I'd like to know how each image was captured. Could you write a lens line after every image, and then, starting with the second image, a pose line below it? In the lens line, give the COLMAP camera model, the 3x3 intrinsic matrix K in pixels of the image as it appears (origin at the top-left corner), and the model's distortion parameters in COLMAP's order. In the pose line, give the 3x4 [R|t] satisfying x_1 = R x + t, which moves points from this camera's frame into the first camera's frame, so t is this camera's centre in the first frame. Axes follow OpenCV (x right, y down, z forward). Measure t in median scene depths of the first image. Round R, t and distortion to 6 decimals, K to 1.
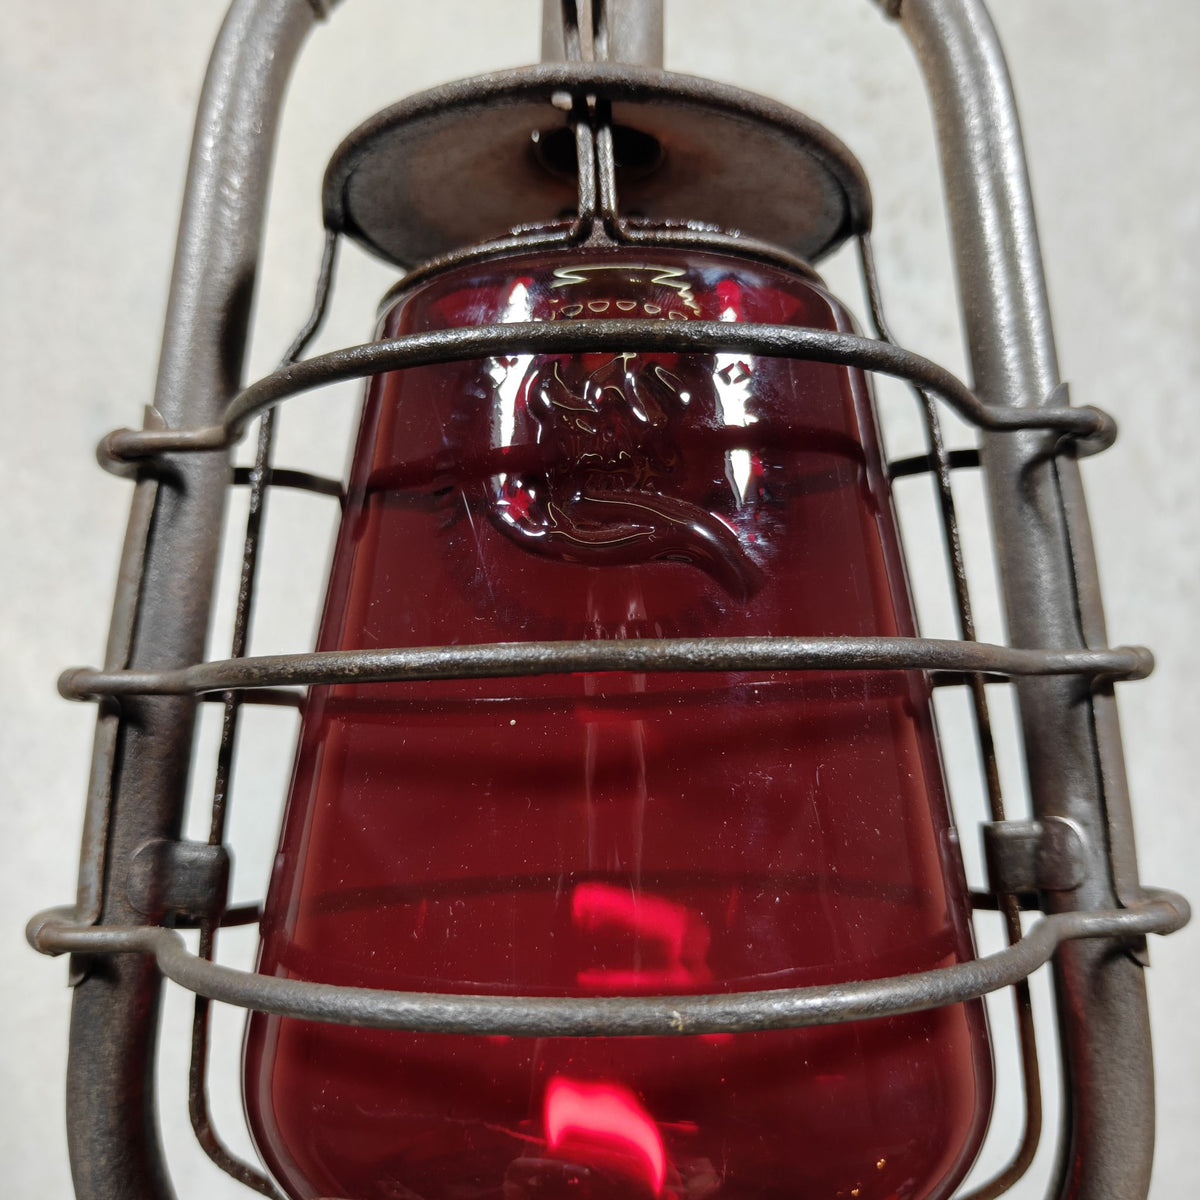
lens RADIAL K [[1174.1, 0, 588.2], [0, 1174.1, 606.0], [0, 0, 1]] dist [-0.023497, 0.000000]
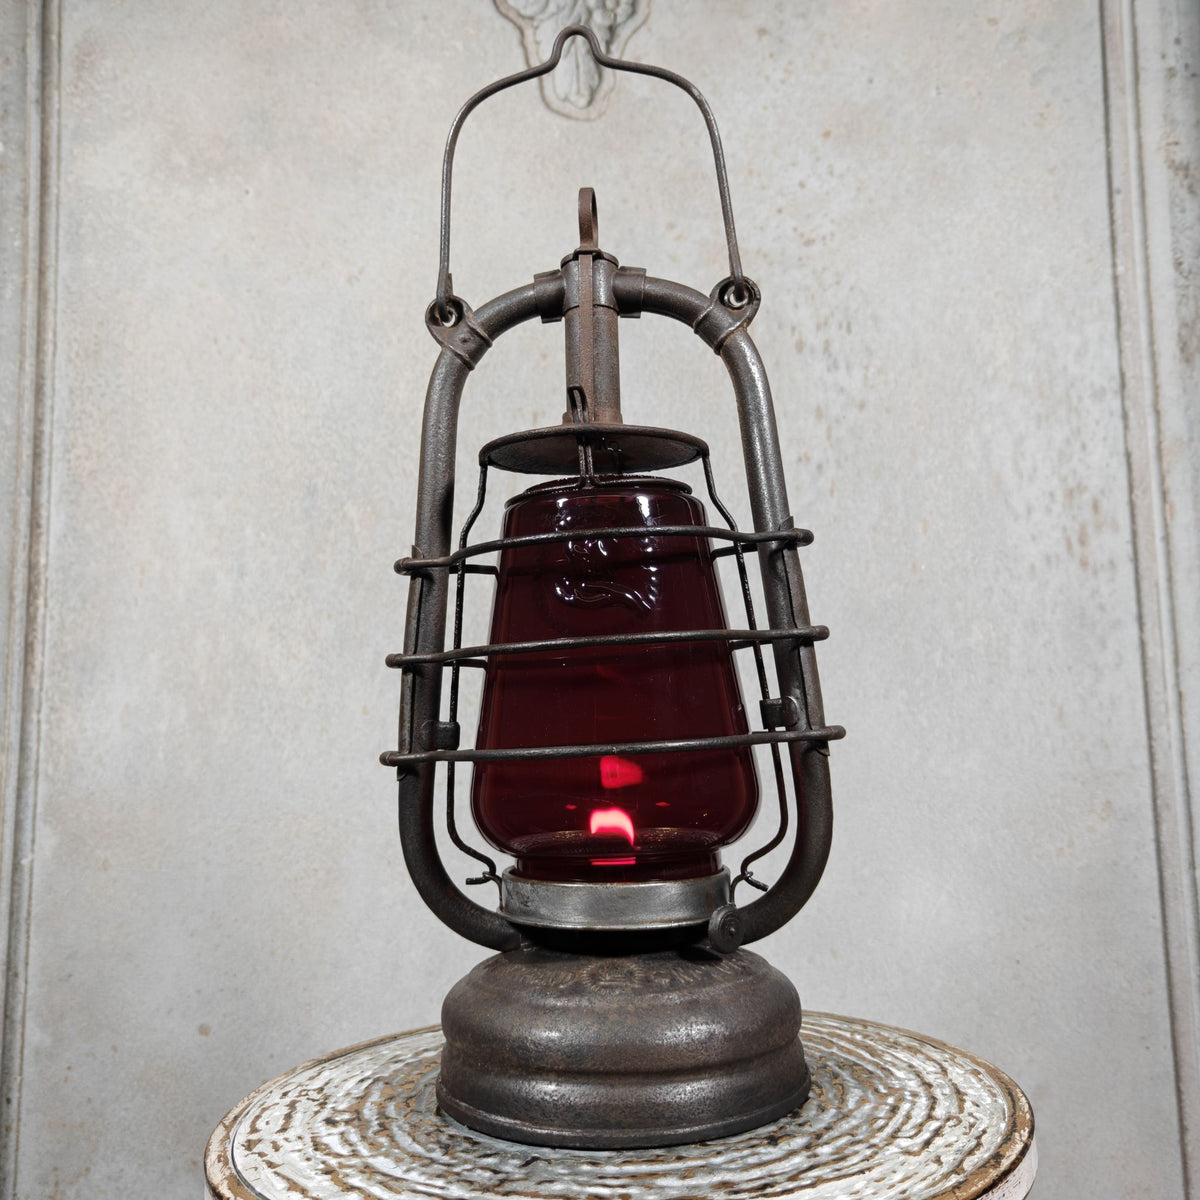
lens RADIAL K [[1174.1, 0, 593.7], [0, 1174.1, 568.5], [0, 0, 1]] dist [-0.023497, 0.000000]
pose [[0.996163, -0.050018, -0.071812, 0.185240], [0.049348, 0.998720, -0.011070, -0.083877], [0.072274, 0.007483, 0.997357, -1.520059]]
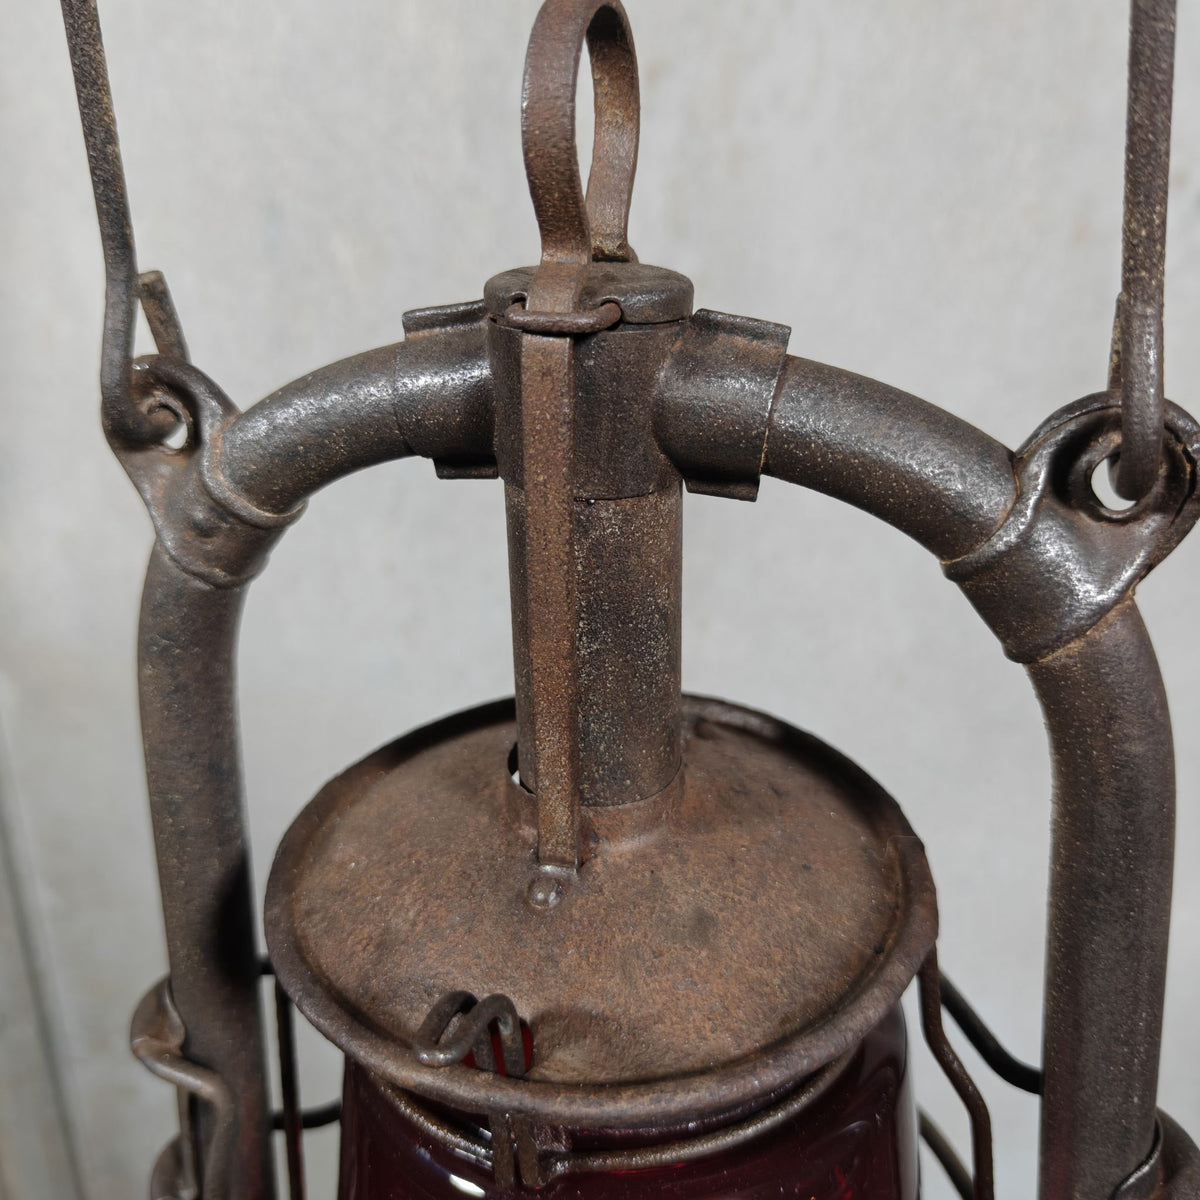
lens RADIAL K [[1174.1, 0, 622.2], [0, 1174.1, 576.7], [0, 0, 1]] dist [-0.023497, 0.000000]
pose [[0.968880, 0.067939, -0.238026, 0.228499], [0.057710, 0.873101, 0.484112, -1.005478], [0.240710, -0.482783, 0.842009, 0.431628]]
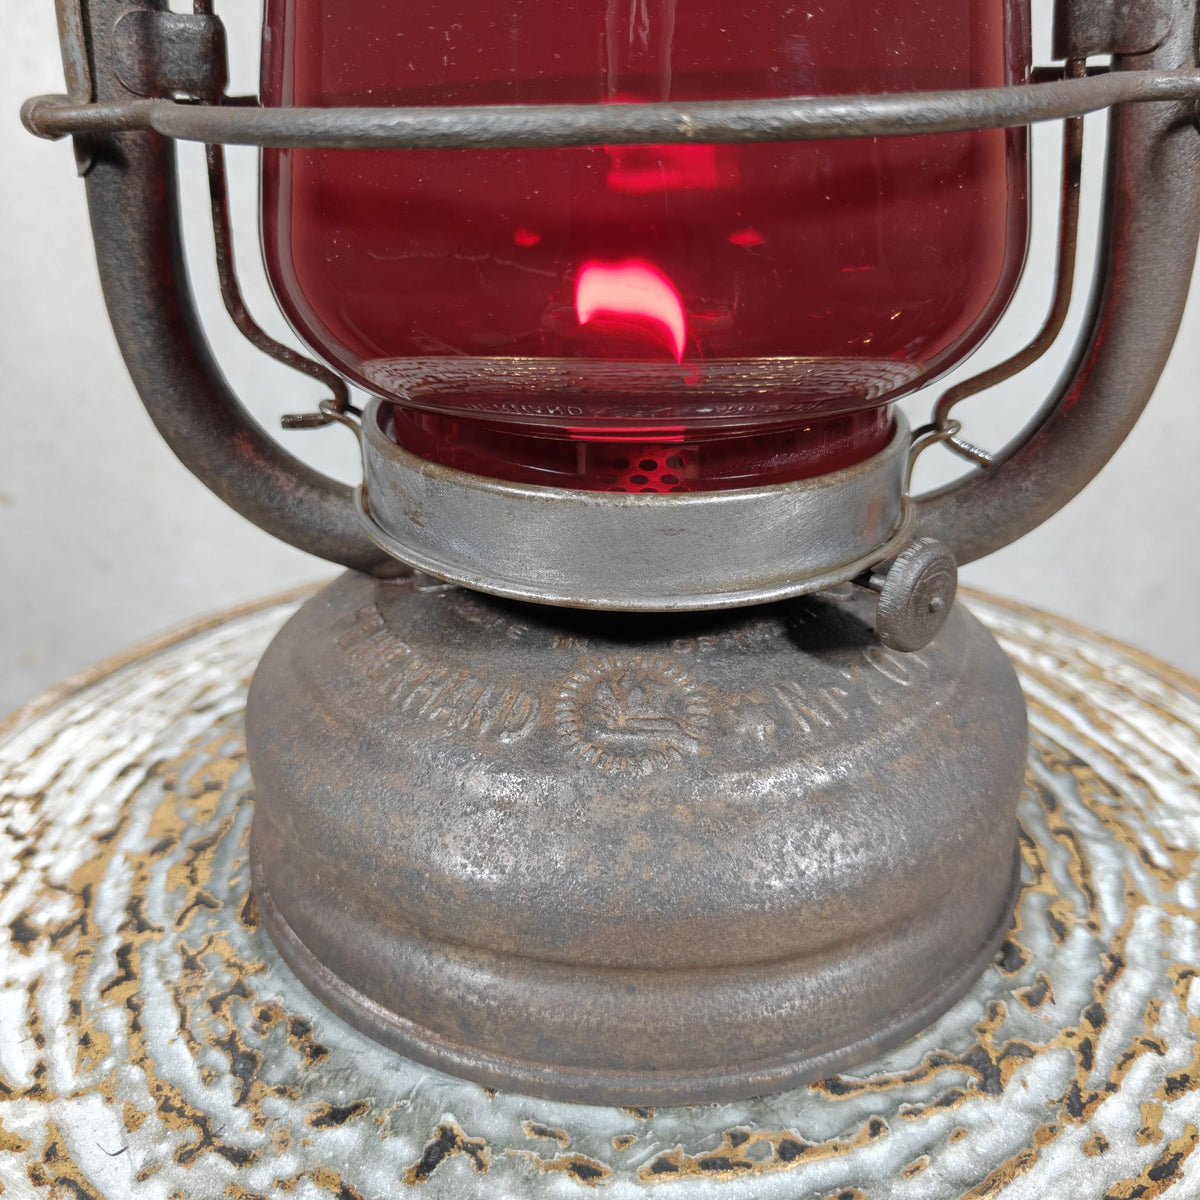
lens RADIAL K [[1174.1, 0, 592.2], [0, 1174.1, 598.5], [0, 0, 1]] dist [-0.023497, 0.000000]
pose [[0.998901, 0.005547, -0.046541, 0.031378], [0.020200, 0.845064, 0.534284, 0.116762], [0.042294, -0.534637, 0.844023, 0.006874]]
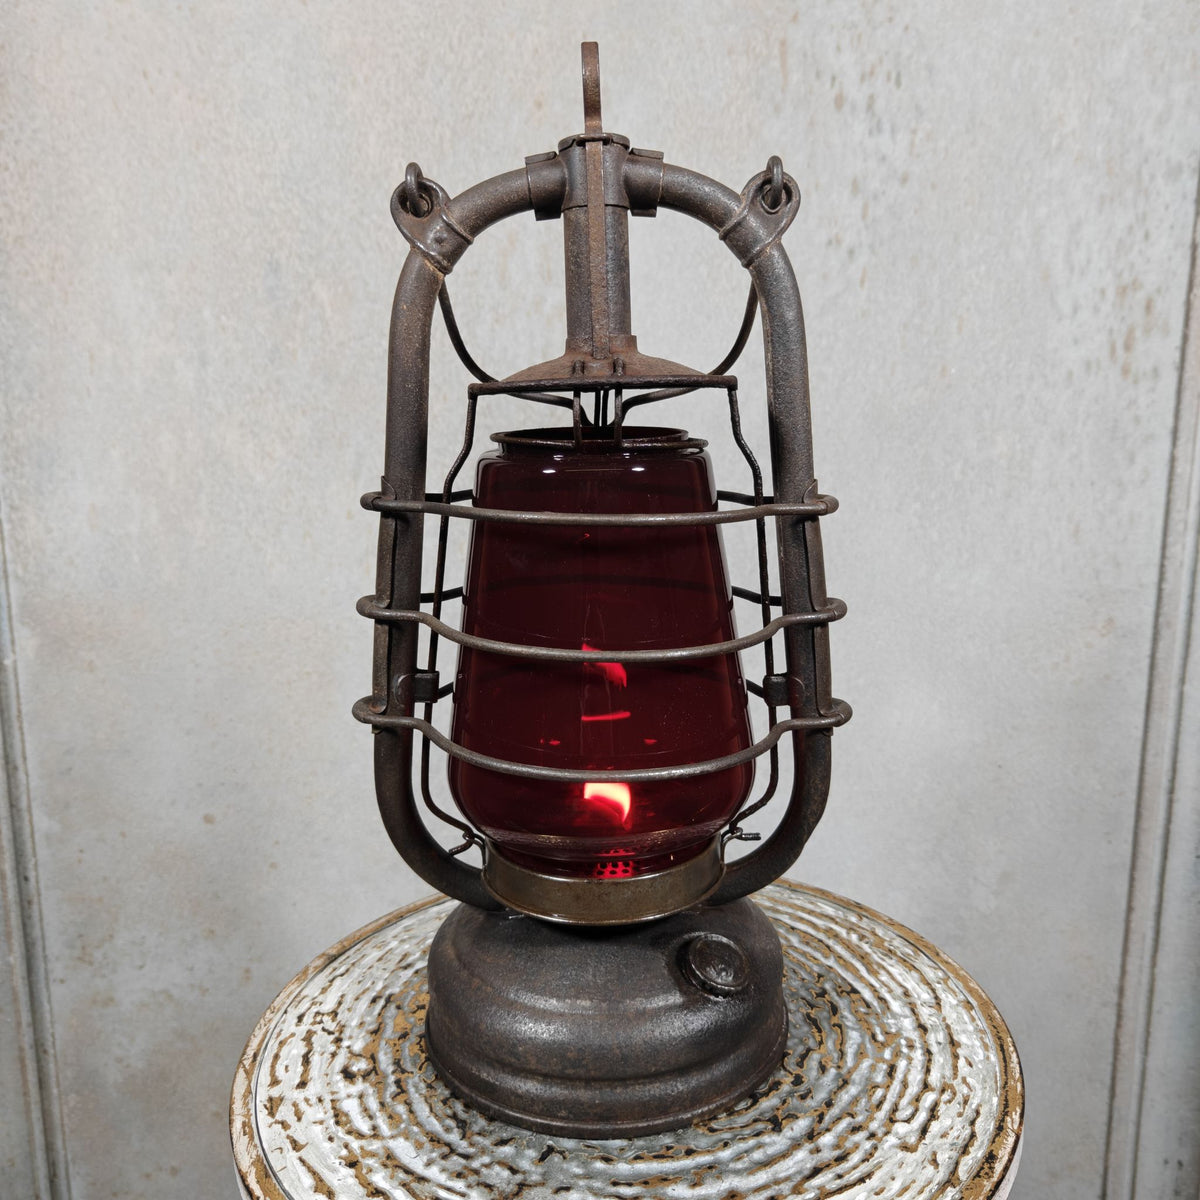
lens RADIAL K [[1174.1, 0, 611.3], [0, 1174.1, 580.8], [0, 0, 1]] dist [-0.023497, 0.000000]
pose [[0.998667, -0.013684, -0.049767, 0.116611], [0.029513, 0.942429, 0.333102, -0.767989], [0.042344, -0.334126, 0.941577, -1.138196]]
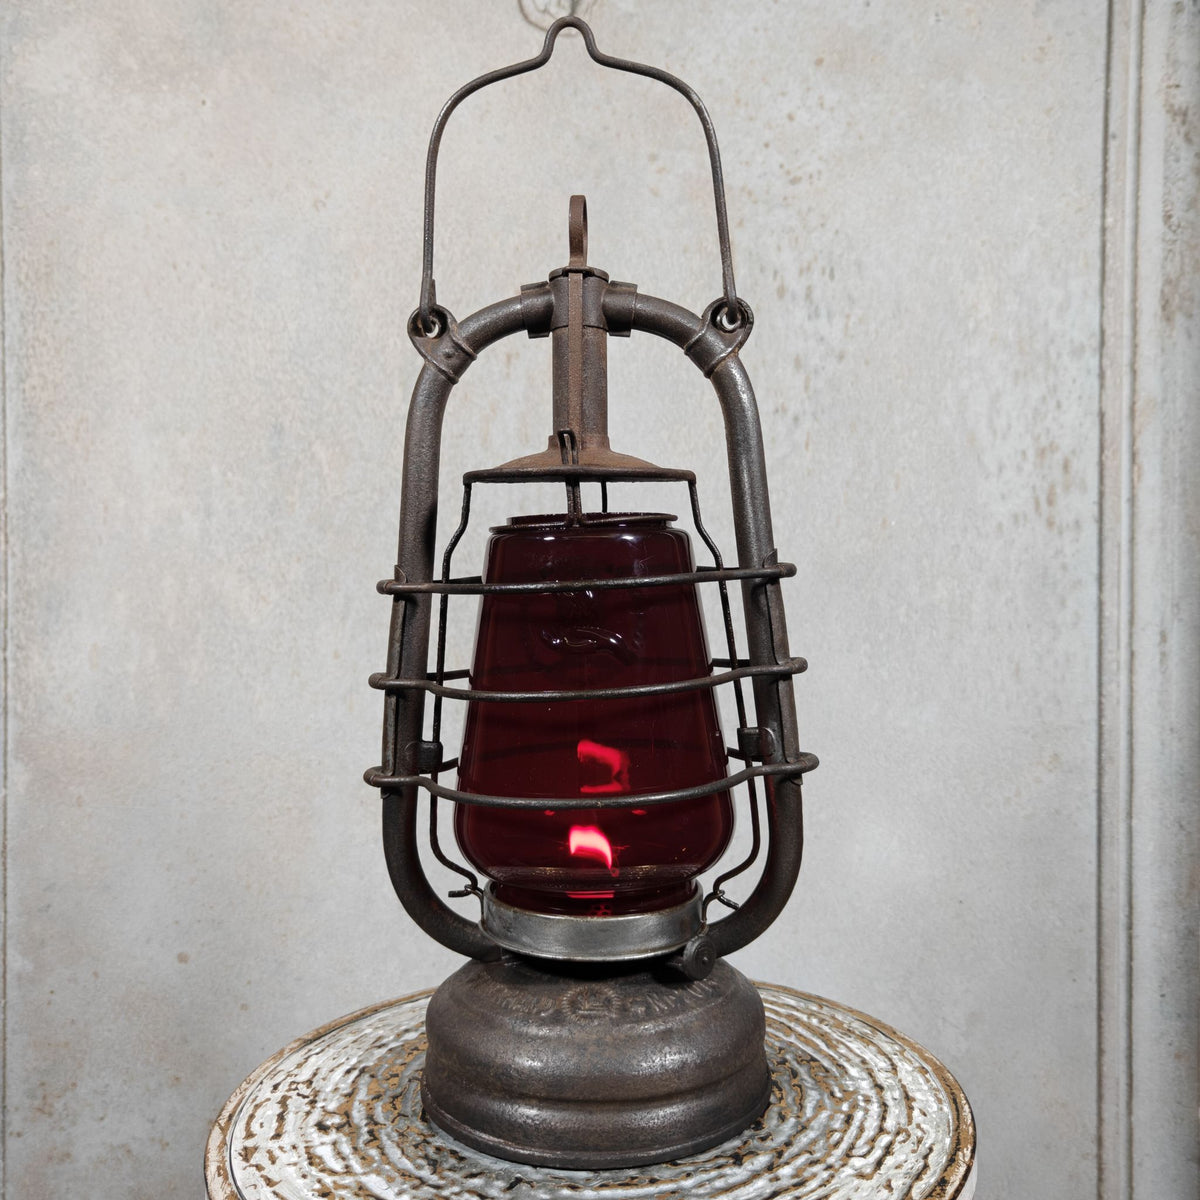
lens RADIAL K [[1174.1, 0, 599.4], [0, 1174.1, 576.1], [0, 0, 1]] dist [-0.023497, 0.000000]
pose [[0.999204, -0.021564, -0.033566, 0.135709], [0.025894, 0.990580, 0.134466, -0.500371], [0.030350, -0.135228, 0.990350, -1.500535]]
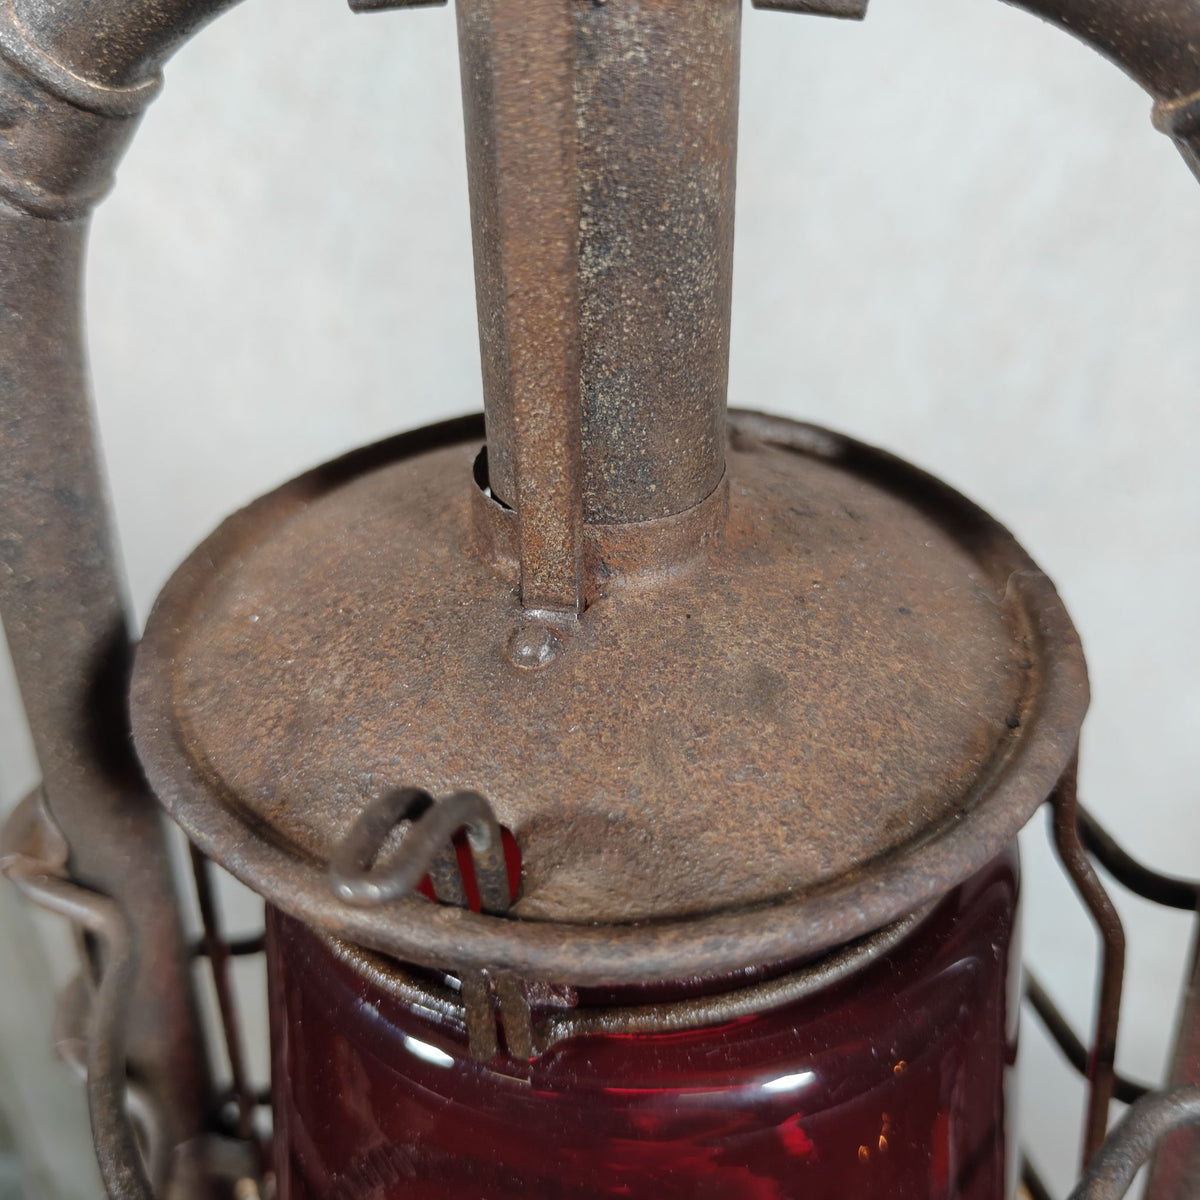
lens RADIAL K [[1174.1, 0, 619.5], [0, 1174.1, 551.2], [0, 0, 1]] dist [-0.023497, 0.000000]
pose [[0.974693, 0.088933, -0.205096, 0.148334], [0.053785, 0.797218, 0.601291, -0.792914], [0.216981, -0.597105, 0.772259, 0.603934]]
